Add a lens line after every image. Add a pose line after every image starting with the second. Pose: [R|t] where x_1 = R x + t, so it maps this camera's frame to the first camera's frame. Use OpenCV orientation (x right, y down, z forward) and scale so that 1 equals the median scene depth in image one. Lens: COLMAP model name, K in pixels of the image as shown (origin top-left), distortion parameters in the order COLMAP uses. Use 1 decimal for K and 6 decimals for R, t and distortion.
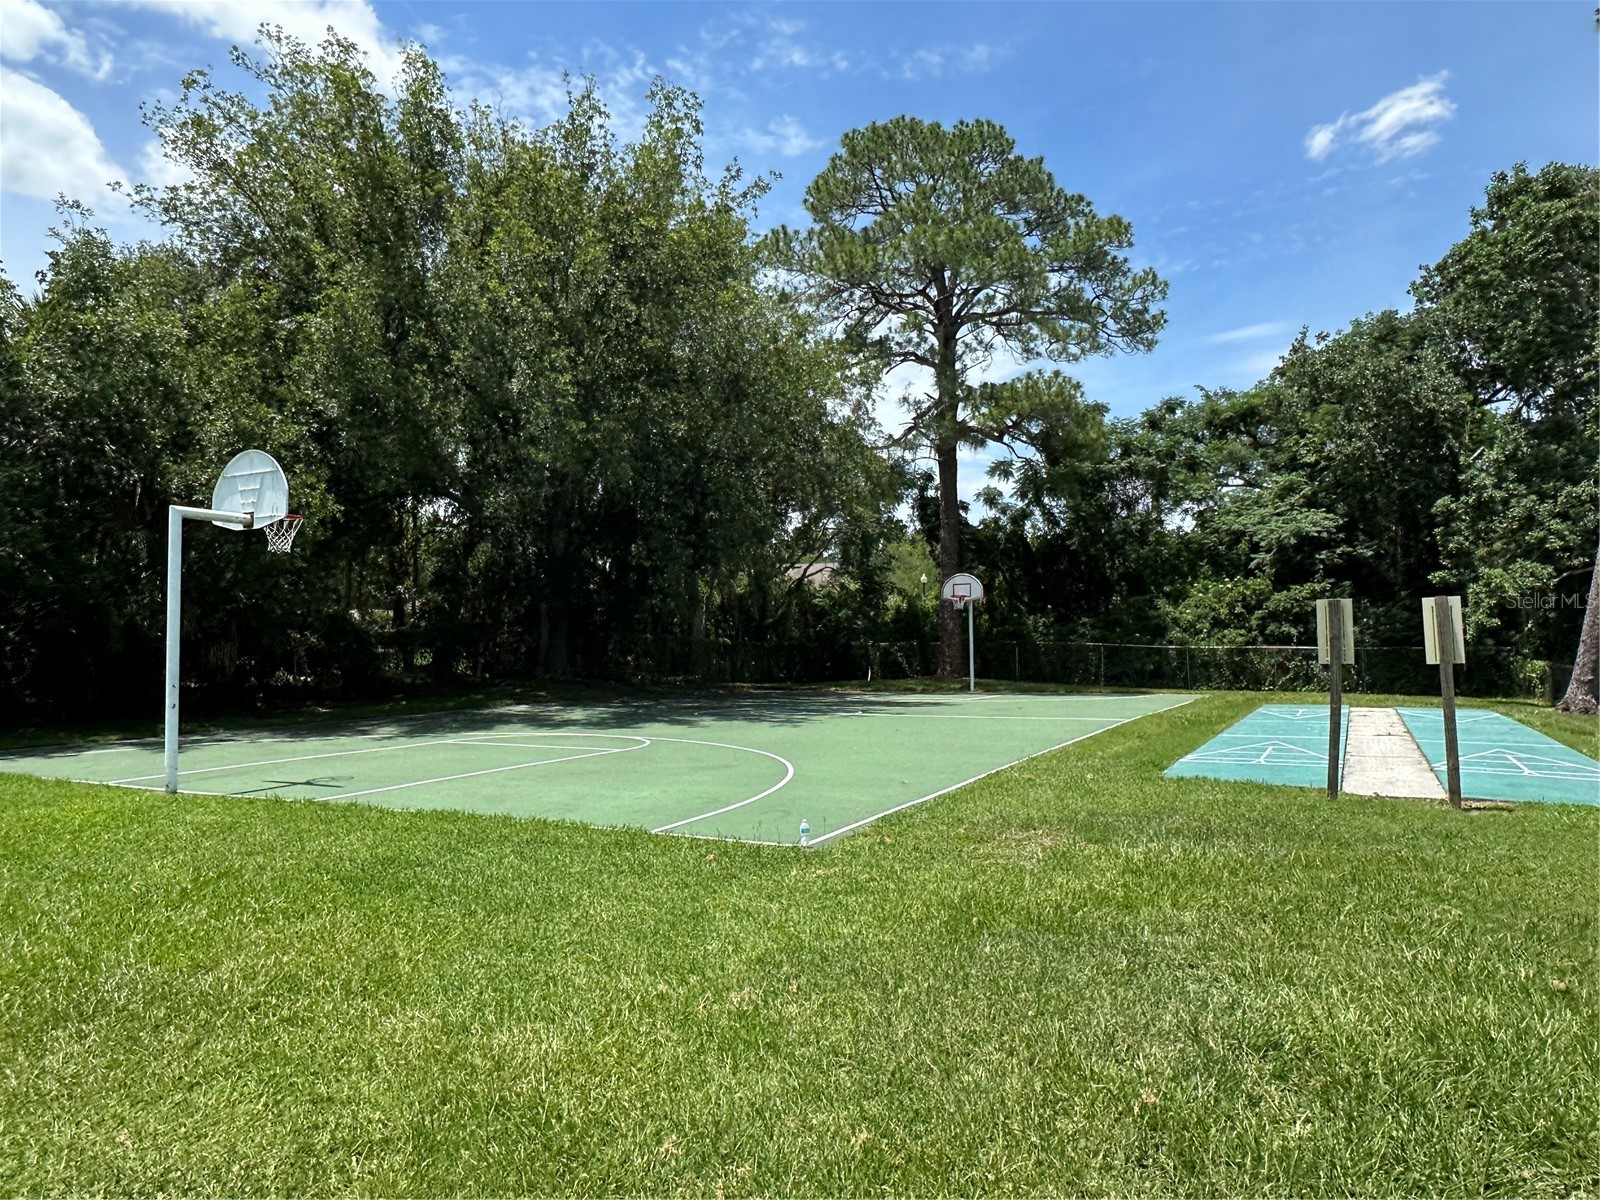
lens RADIAL K [[1027.4, 0, 802.1], [0, 1027.4, 577.9], [0, 0, 1]] dist [-0.002626, -0.001334]
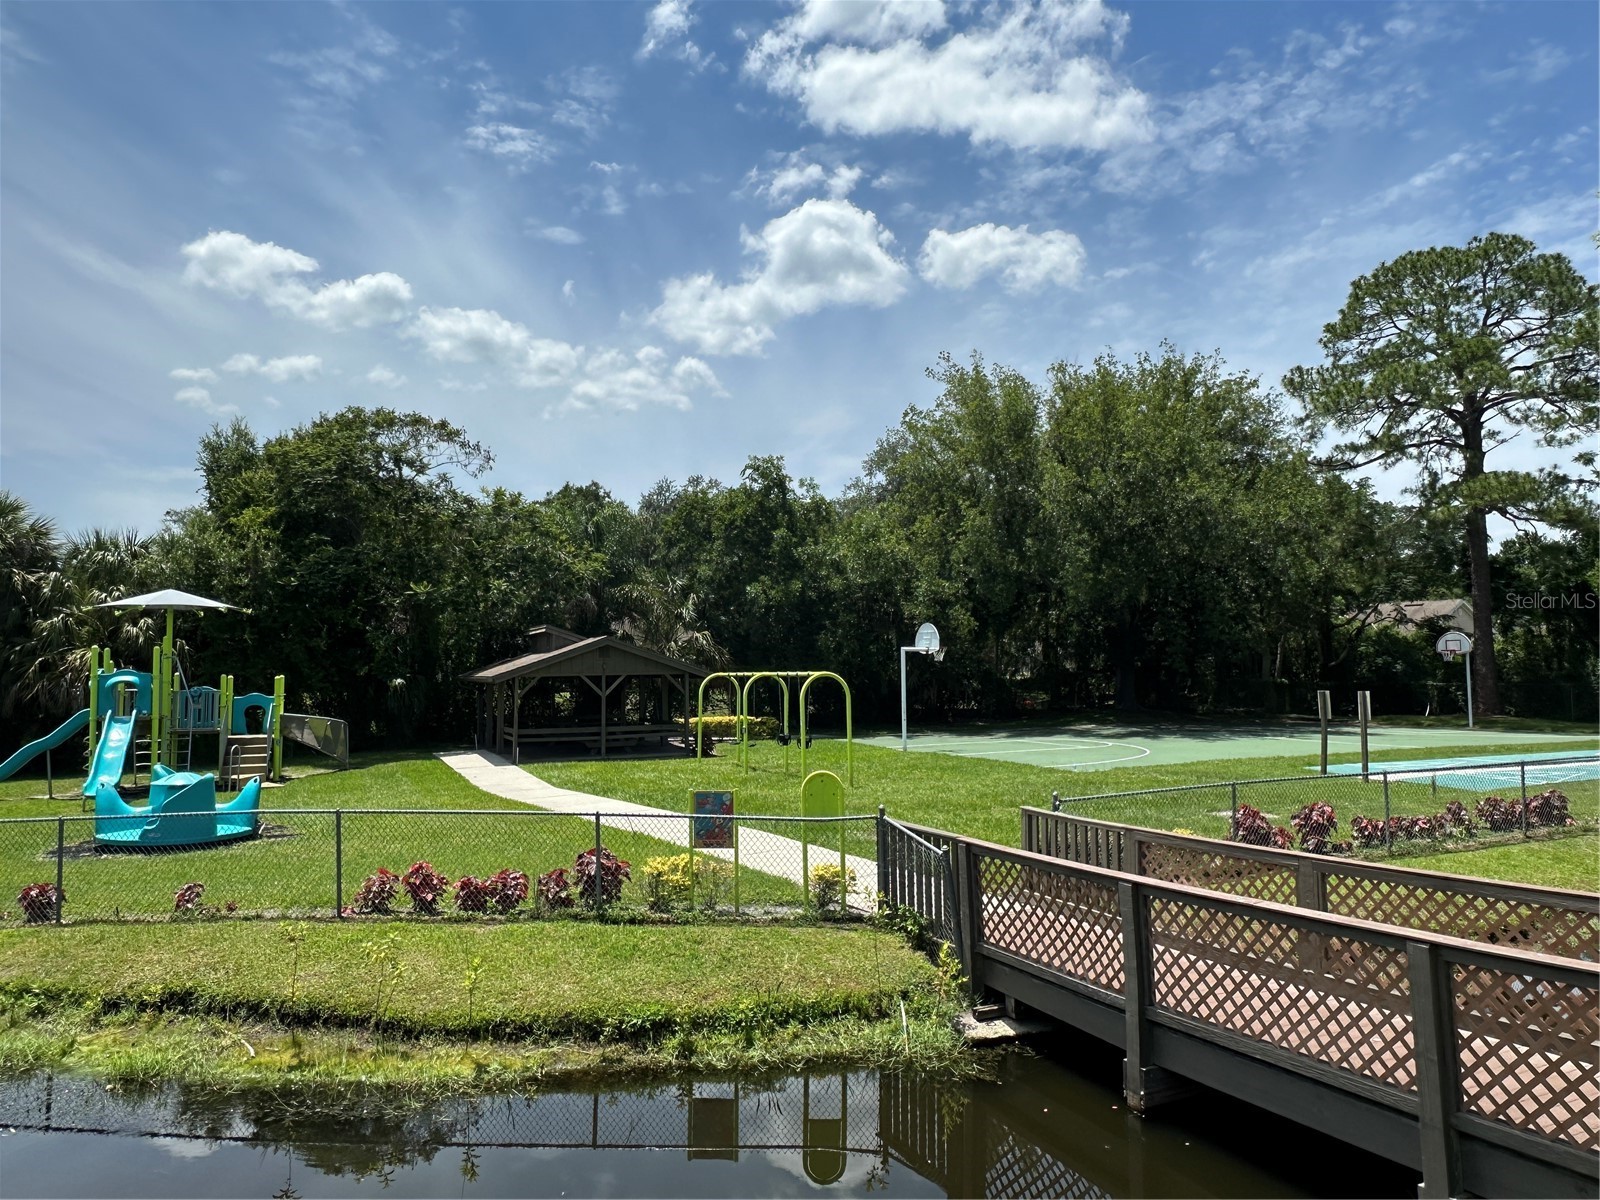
lens RADIAL K [[1121.8, 0, 800.0], [0, 1121.8, 600.0], [0, 0, 1]] dist [0.029930, 0.000124]
pose [[0.781946, -0.036206, -0.622293, 0.619428], [0.046453, 0.998920, 0.000252, -0.125625], [0.621613, -0.029104, 0.782784, -0.895648]]
